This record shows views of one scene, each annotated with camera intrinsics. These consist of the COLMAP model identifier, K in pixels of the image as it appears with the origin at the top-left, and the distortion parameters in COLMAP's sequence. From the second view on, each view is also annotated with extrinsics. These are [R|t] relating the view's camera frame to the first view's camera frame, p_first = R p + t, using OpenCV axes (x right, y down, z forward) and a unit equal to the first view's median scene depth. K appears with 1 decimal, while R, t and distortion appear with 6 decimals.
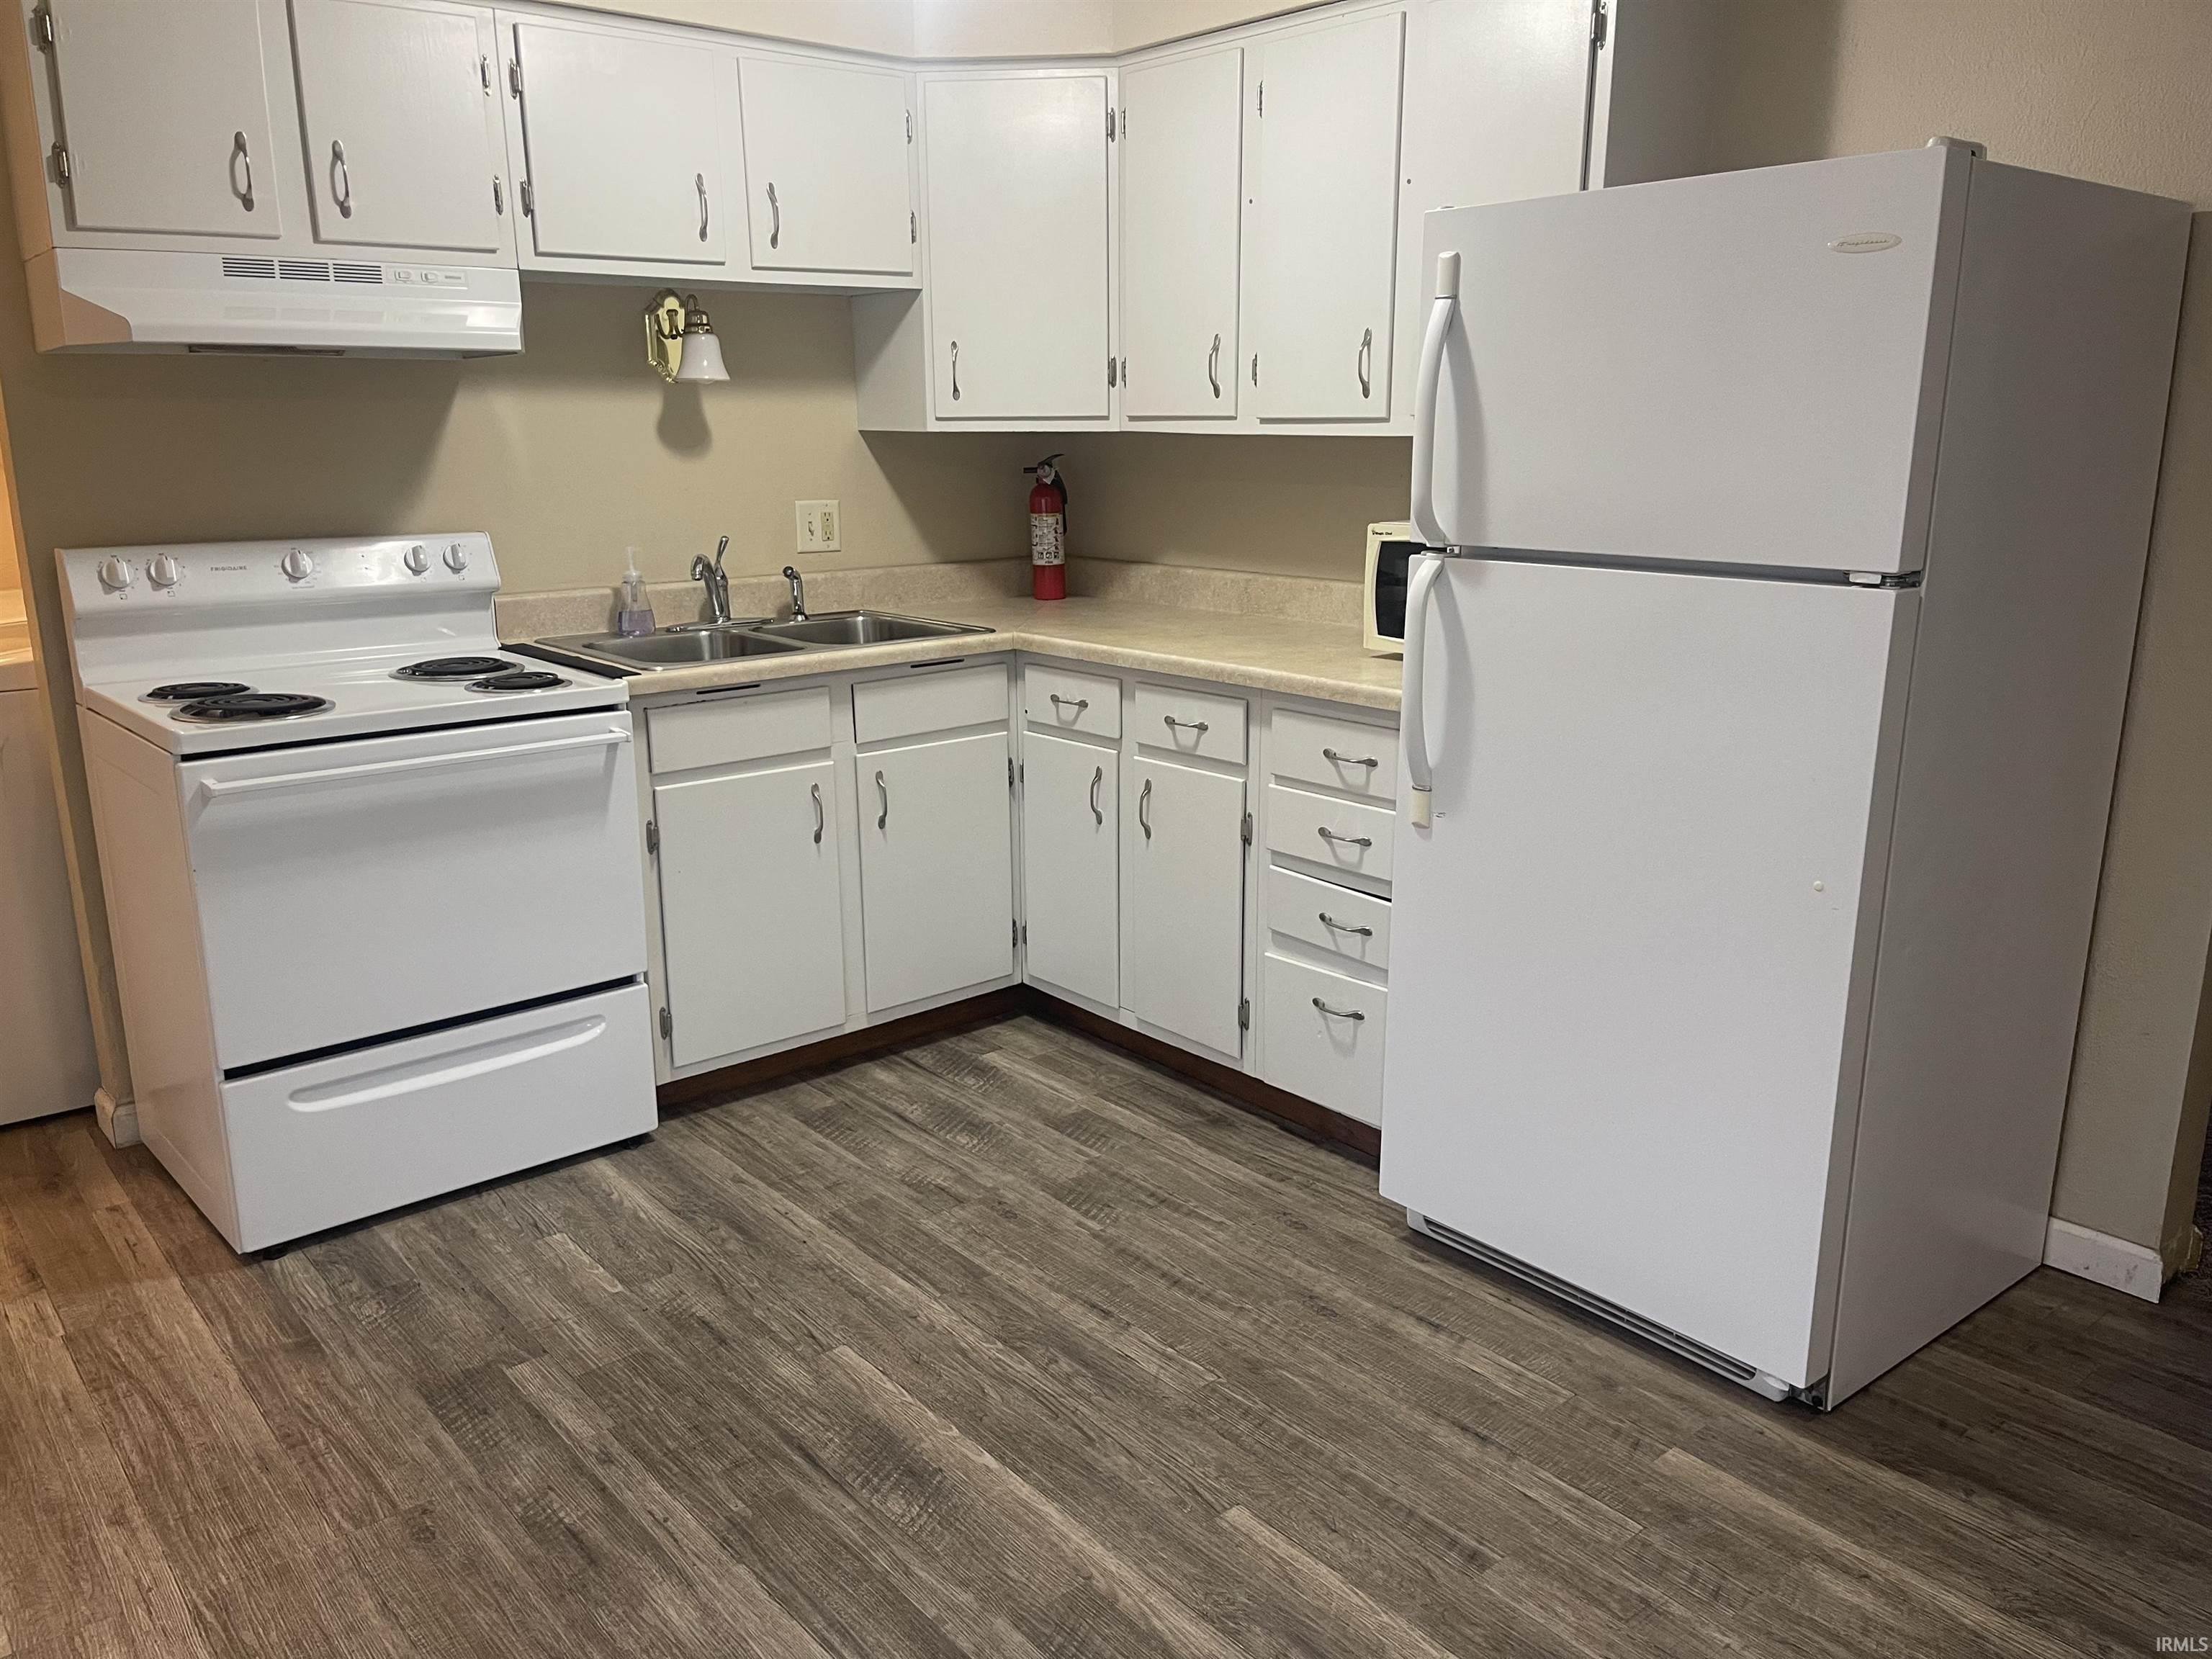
lens RADIAL K [[1689.5, 0, 1090.6], [0, 1689.5, 843.6], [0, 0, 1]] dist [0.053037, -0.036578]
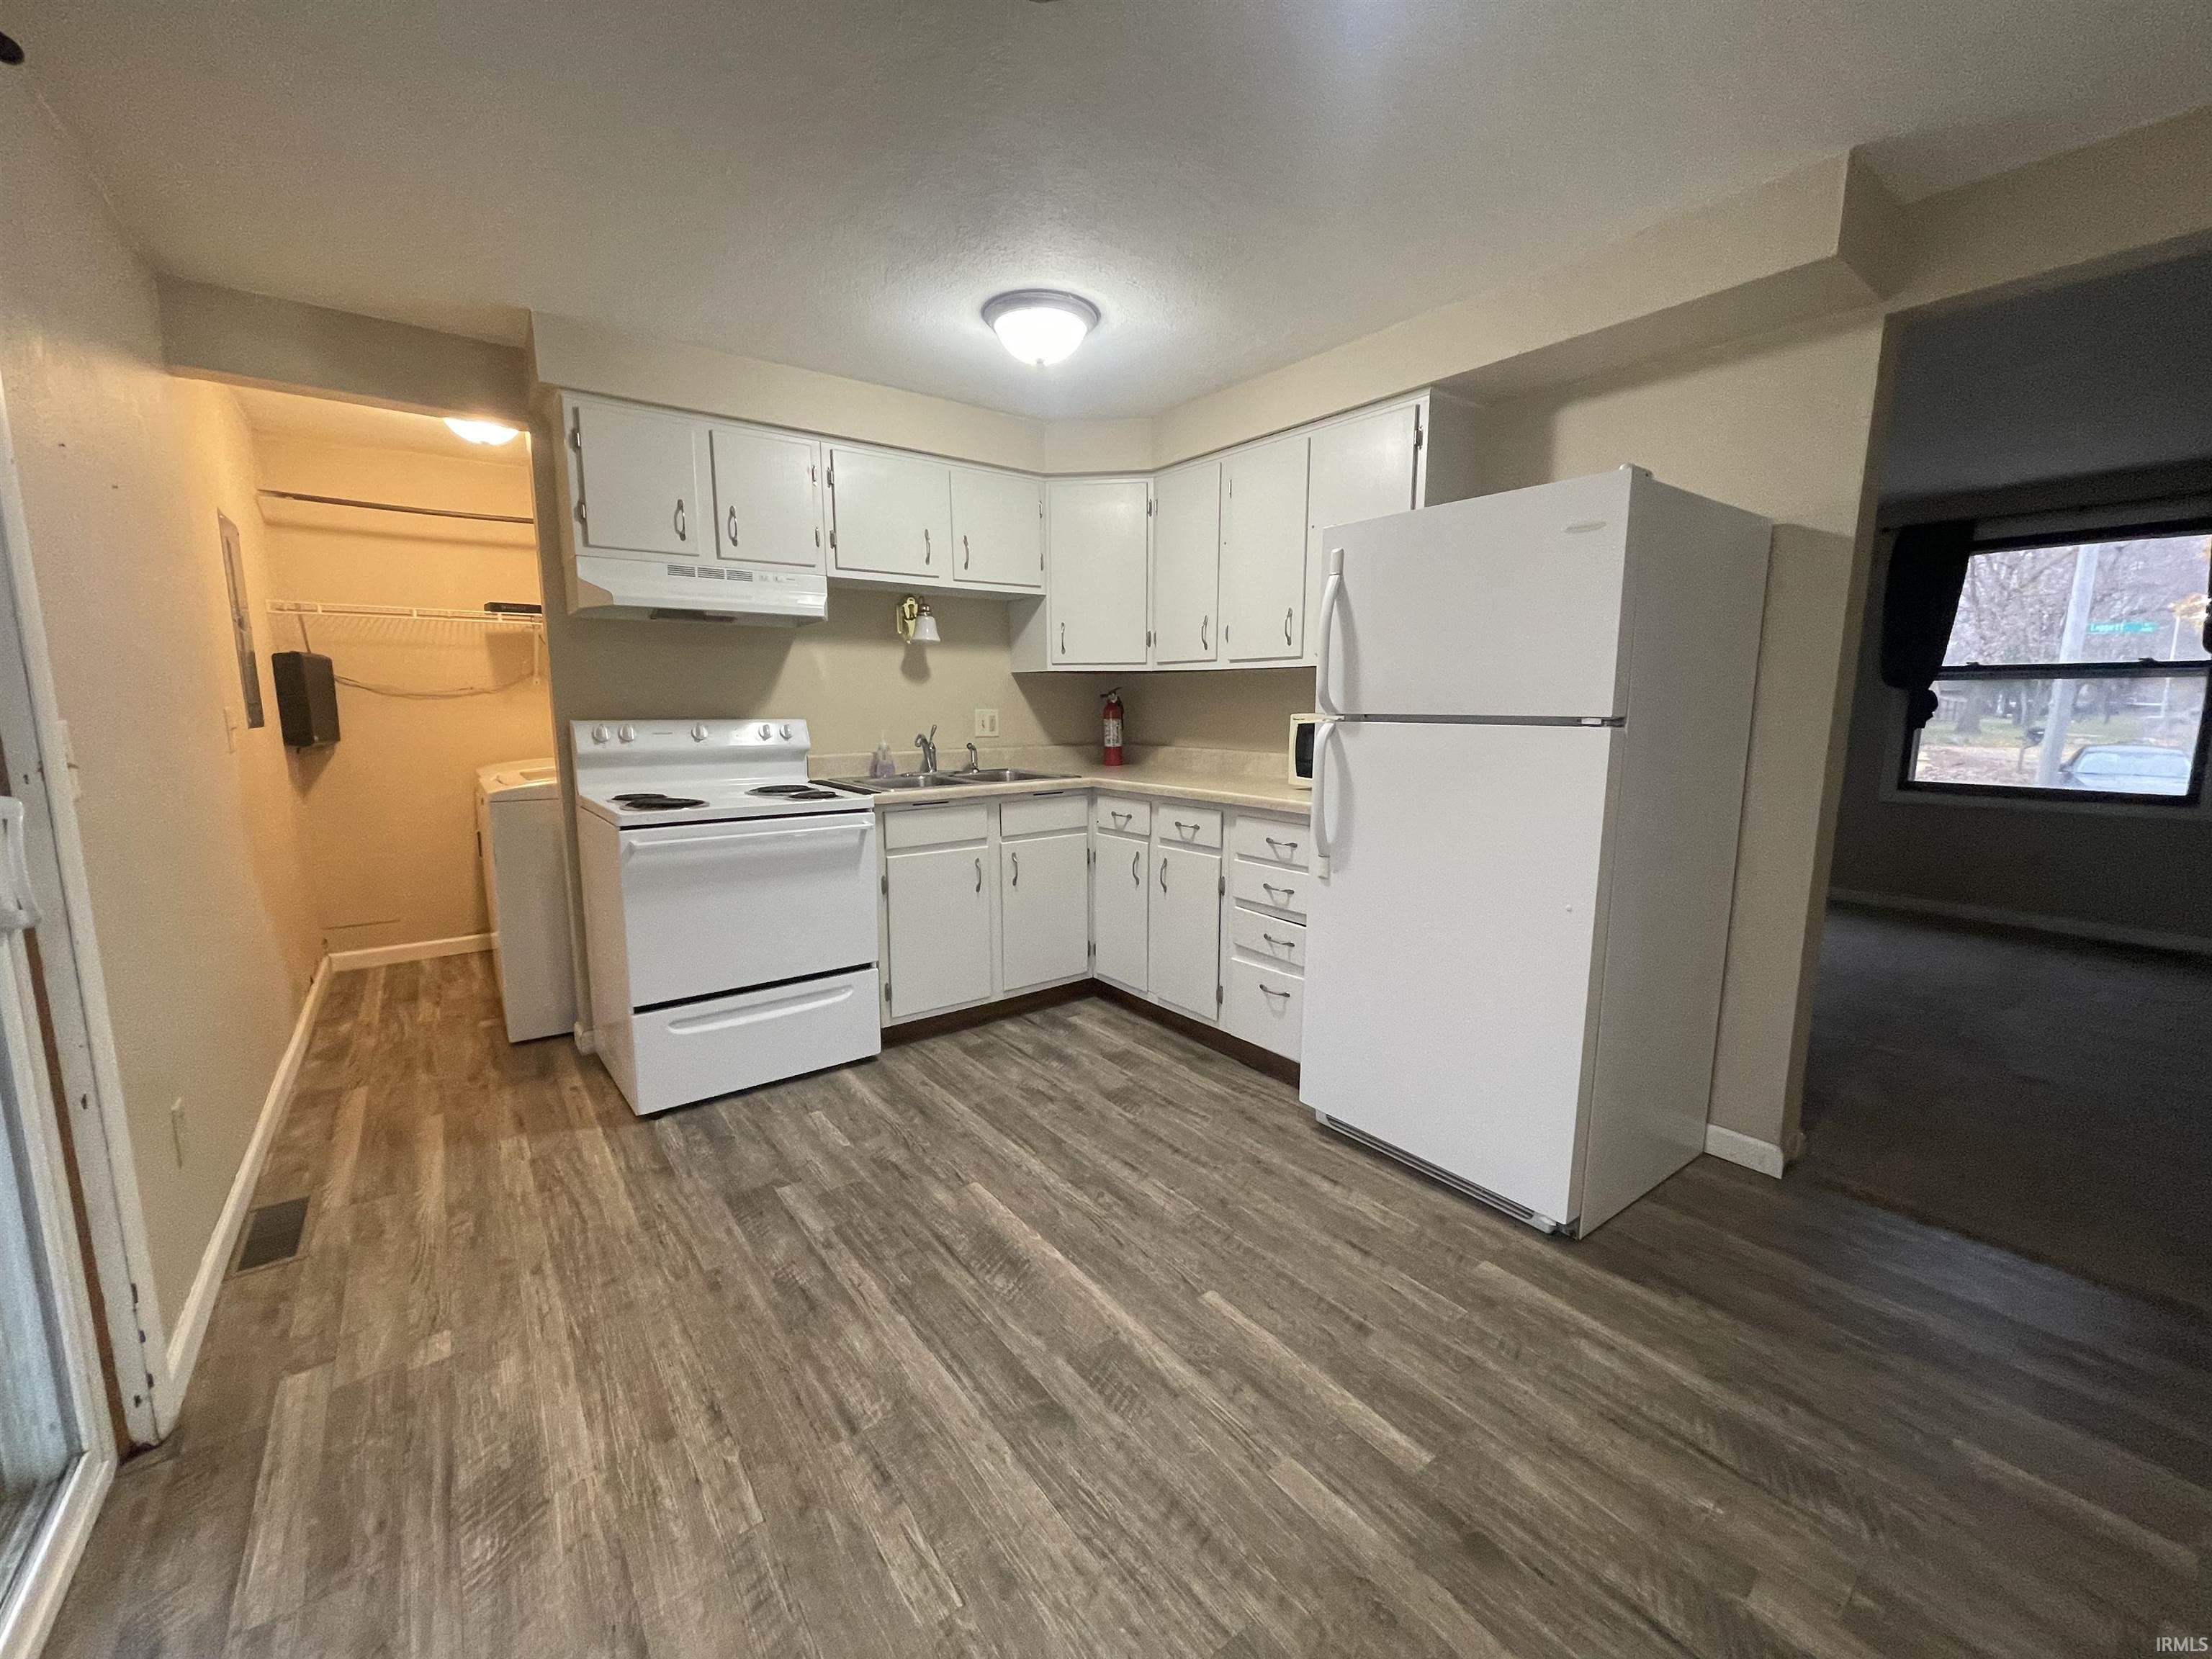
lens RADIAL K [[895.3, 0, 1101.5], [0, 895.3, 831.5], [0, 0, 1]] dist [-0.001138, 0.002086]
pose [[0.998855, 0.013539, -0.045875, 0.011985], [-0.018122, 0.994720, -0.101018, 0.035385], [0.044265, 0.101733, 0.993826, 0.086150]]
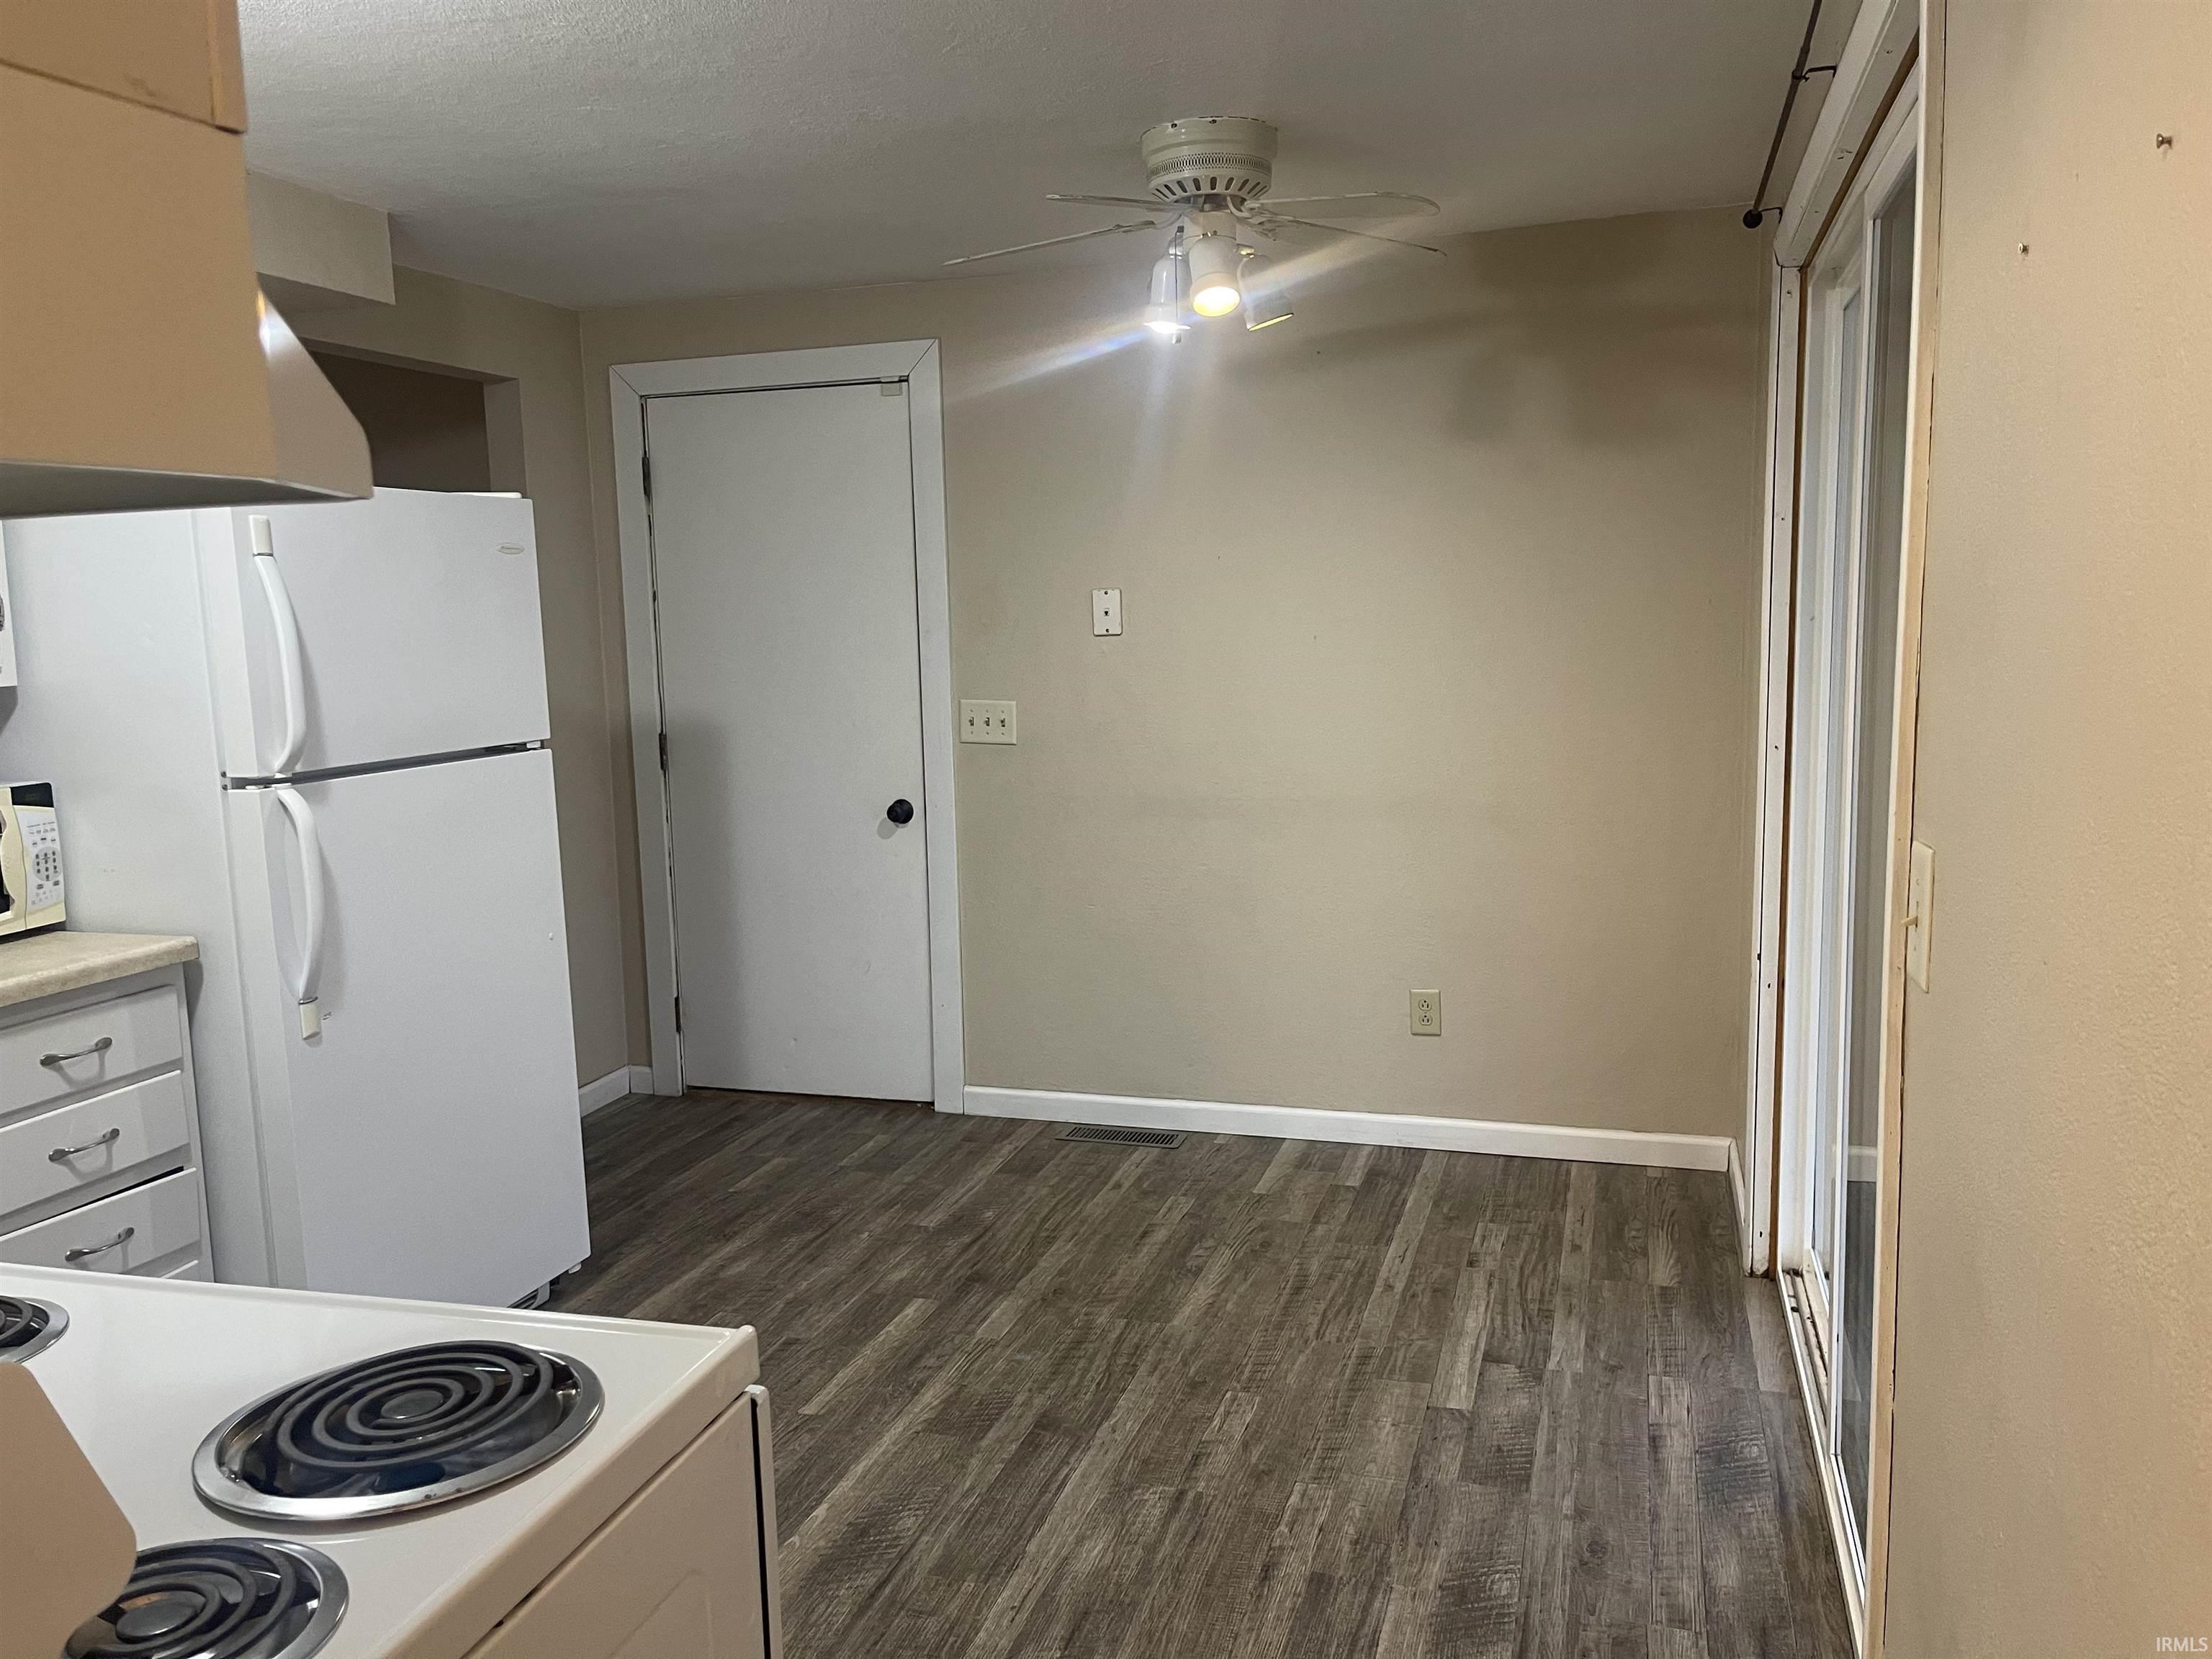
lens RADIAL K [[1689.5, 0, 1090.6], [0, 1689.5, 843.6], [0, 0, 1]] dist [0.053037, -0.036578]
pose [[-0.540198, -0.096662, 0.835968, -0.882702], [0.235796, 0.936203, 0.260623, -0.266754], [-0.807828, 0.337906, -0.482942, 1.010472]]
